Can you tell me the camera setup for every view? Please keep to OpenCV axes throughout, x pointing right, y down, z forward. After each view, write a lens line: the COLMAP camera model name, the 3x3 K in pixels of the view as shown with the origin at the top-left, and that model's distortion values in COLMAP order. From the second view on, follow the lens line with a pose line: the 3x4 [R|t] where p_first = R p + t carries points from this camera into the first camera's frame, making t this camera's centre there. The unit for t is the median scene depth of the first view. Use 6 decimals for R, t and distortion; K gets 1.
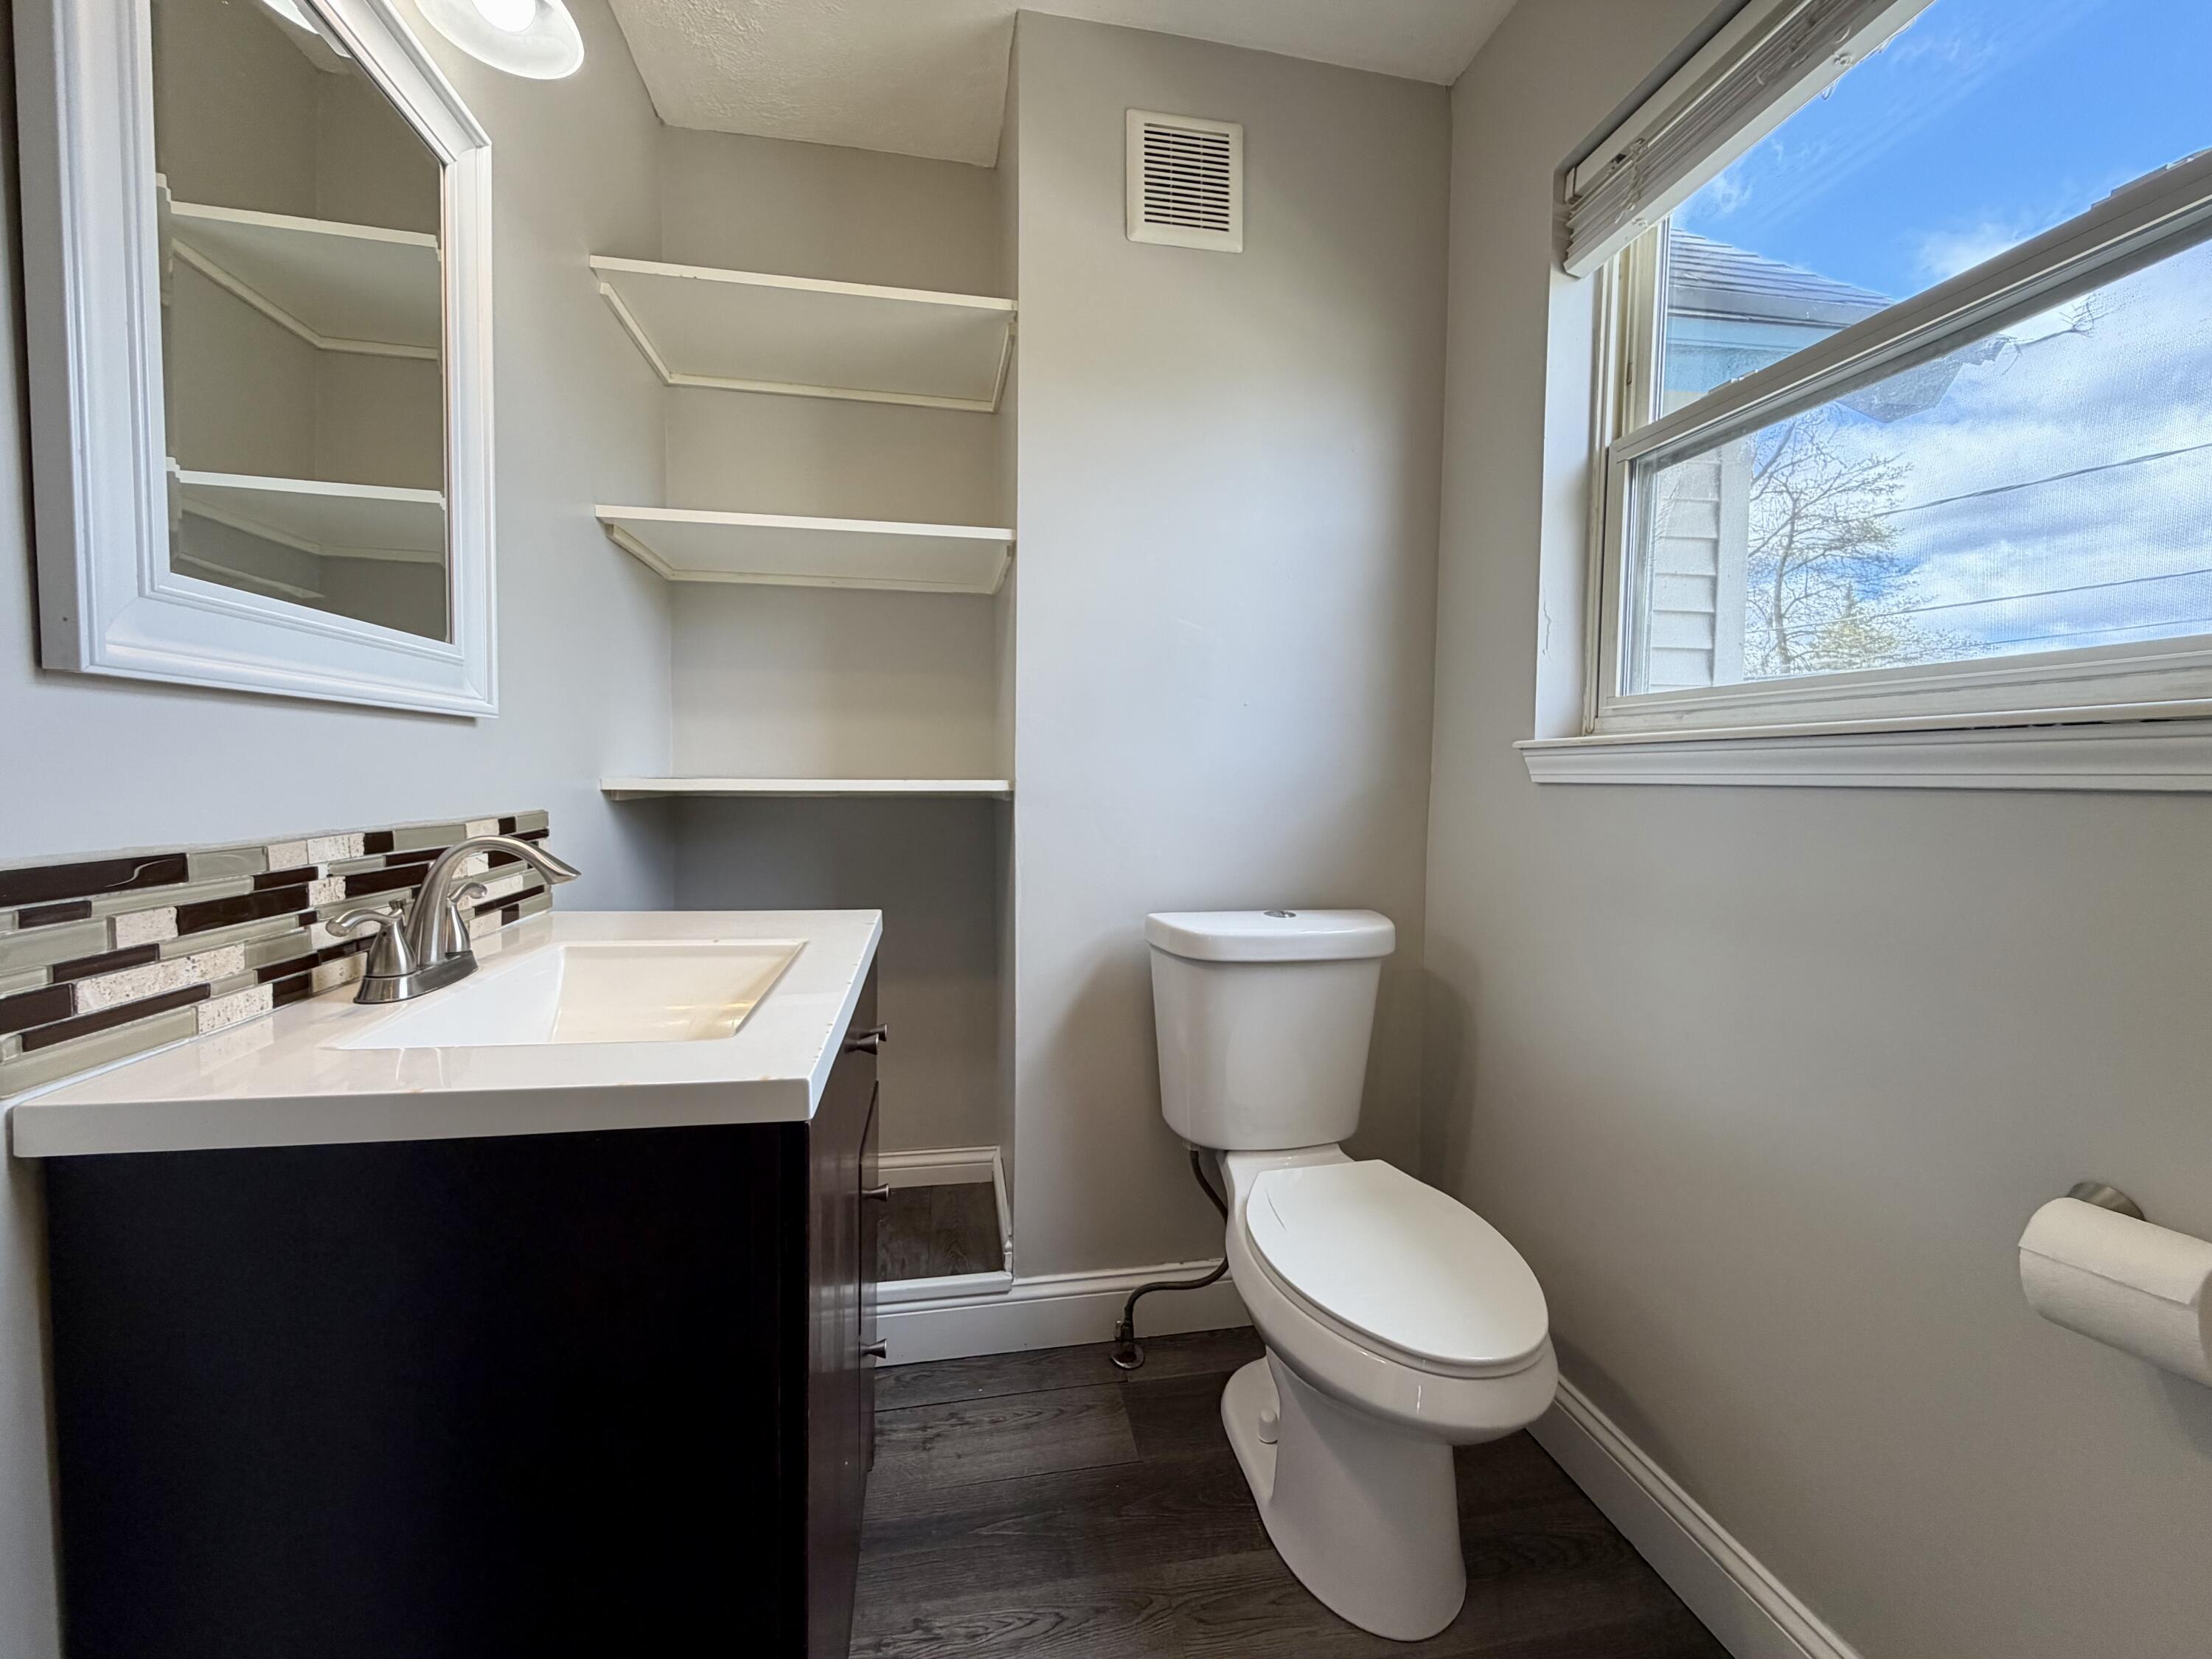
lens RADIAL K [[883.1, 0, 1100.7], [0, 883.1, 826.5], [0, 0, 1]] dist [0.000228, -0.000311]
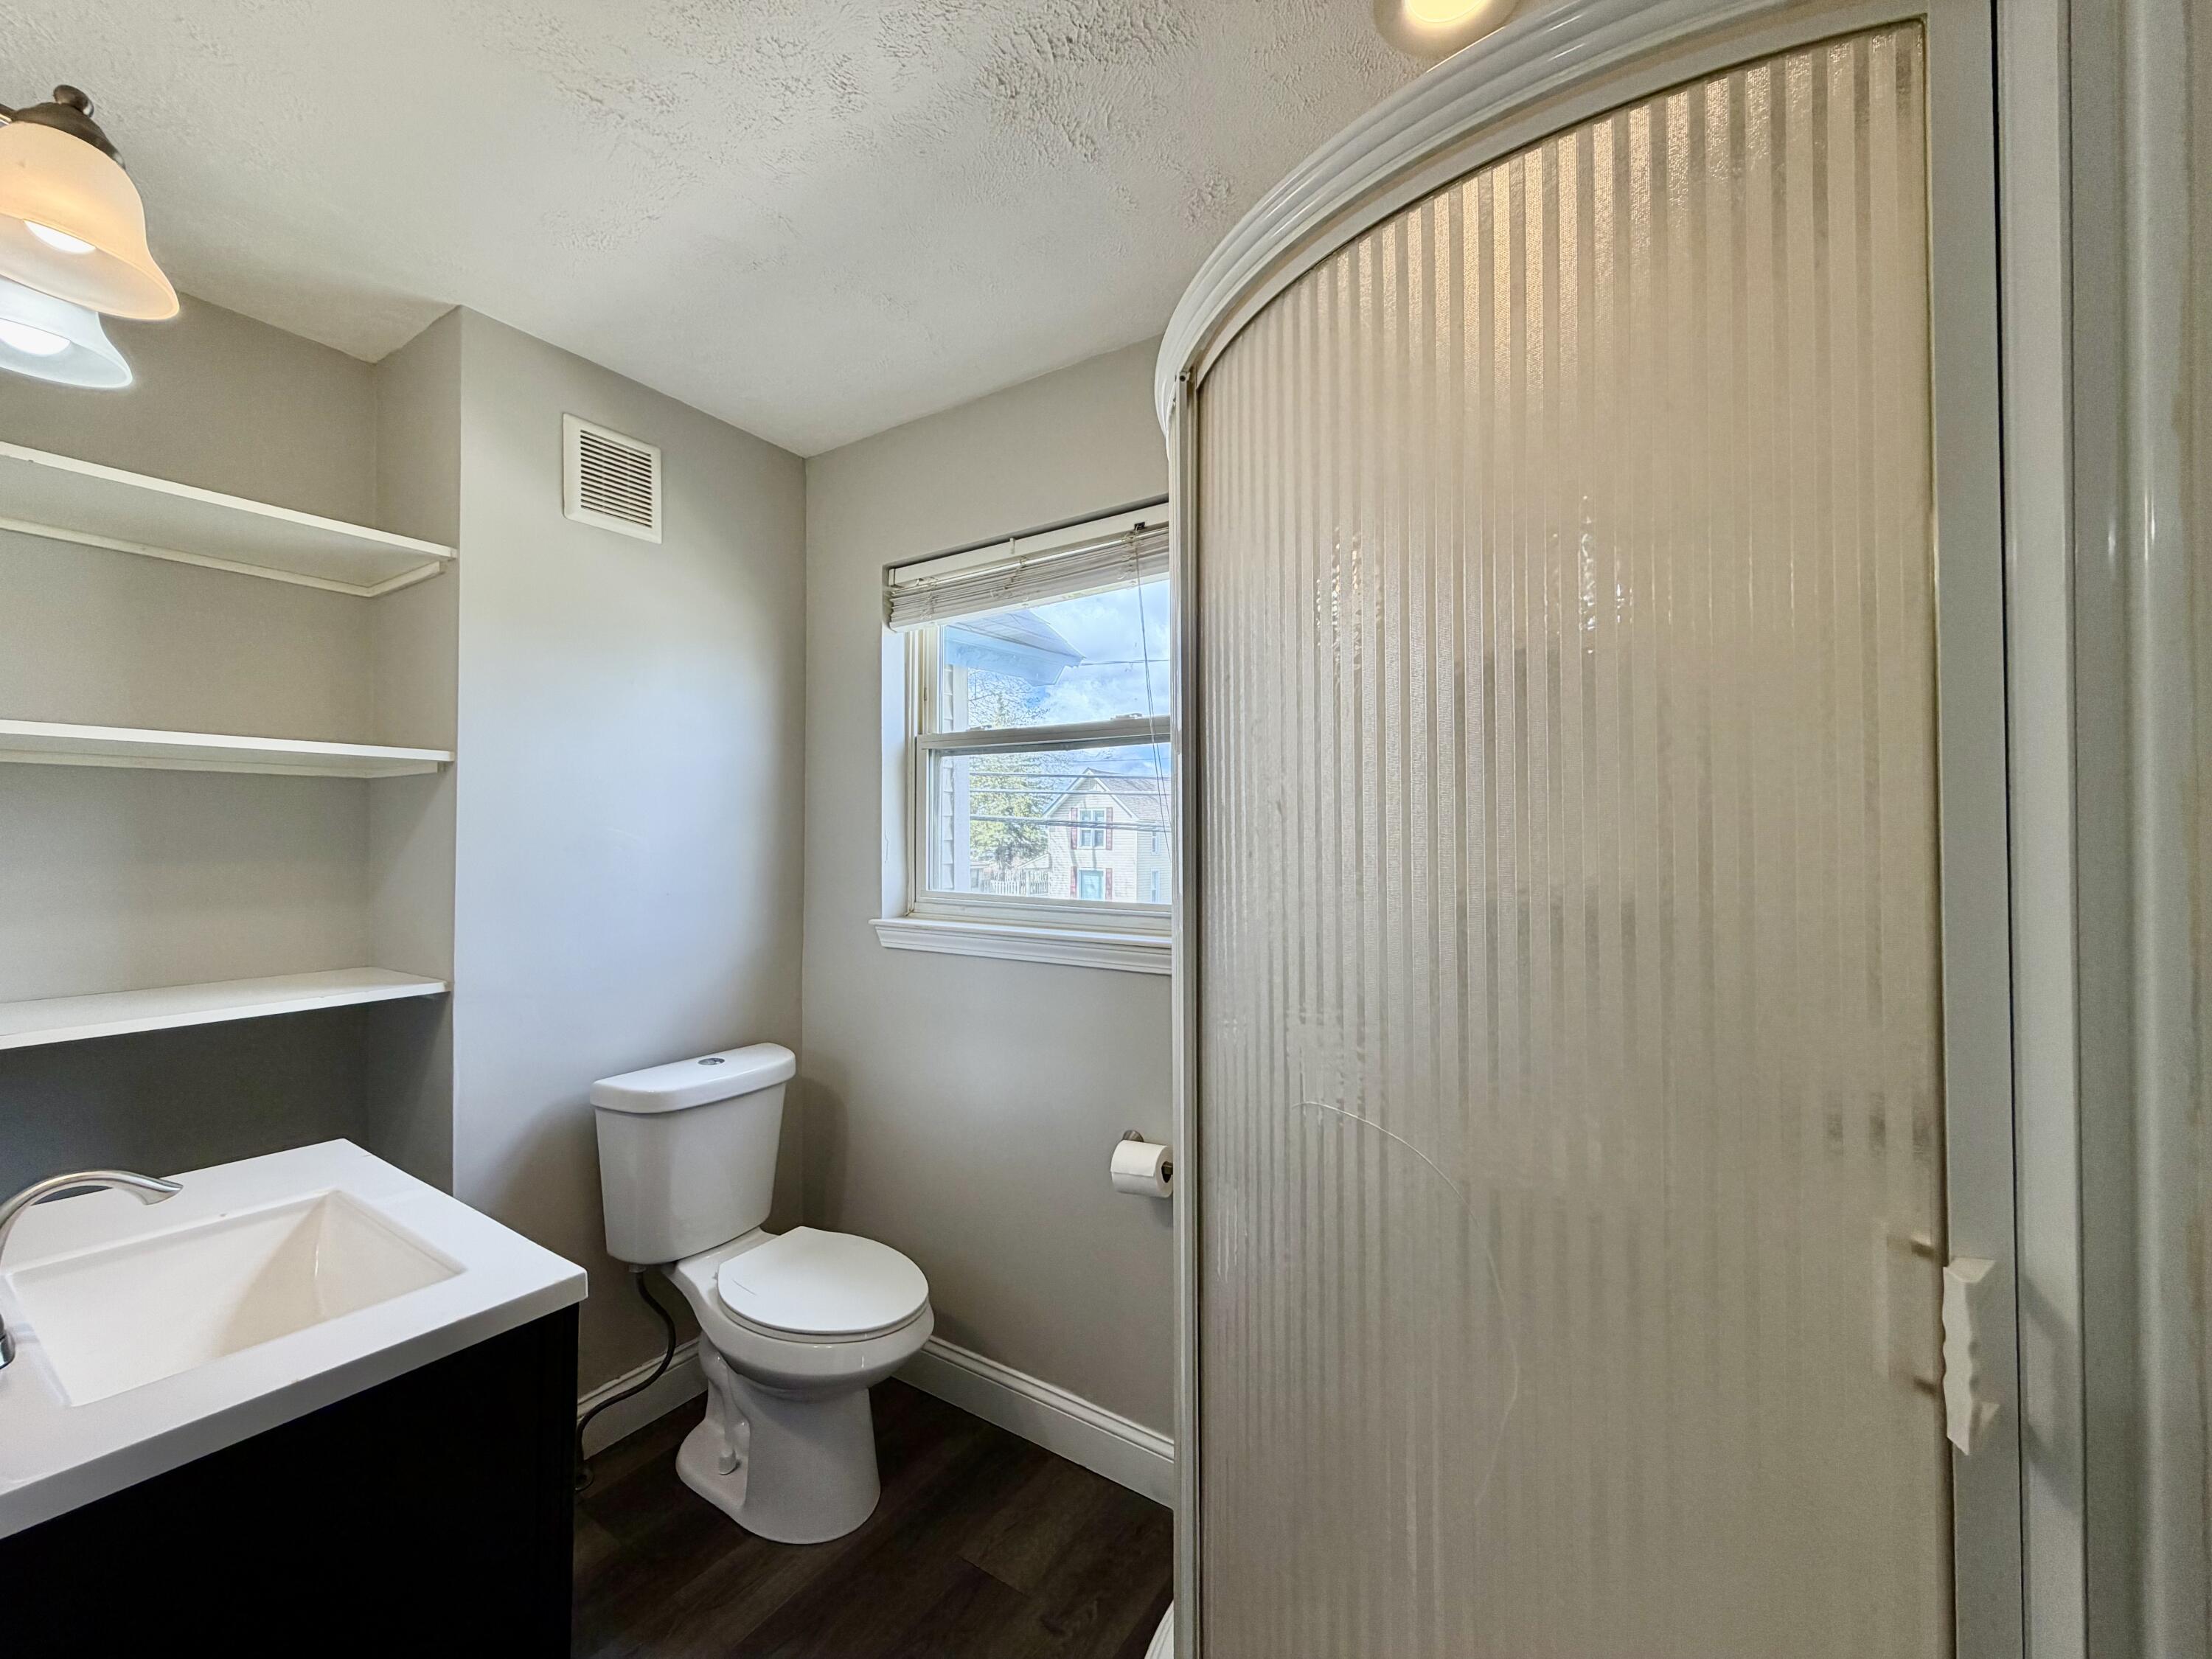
lens RADIAL K [[883.1, 0, 1100.7], [0, 883.1, 826.5], [0, 0, 1]] dist [0.000228, -0.000311]
pose [[0.689626, 0.001645, 0.724163, -0.356084], [0.045670, 0.997908, -0.045758, -0.166862], [-0.722724, 0.064628, 0.688109, -0.343912]]
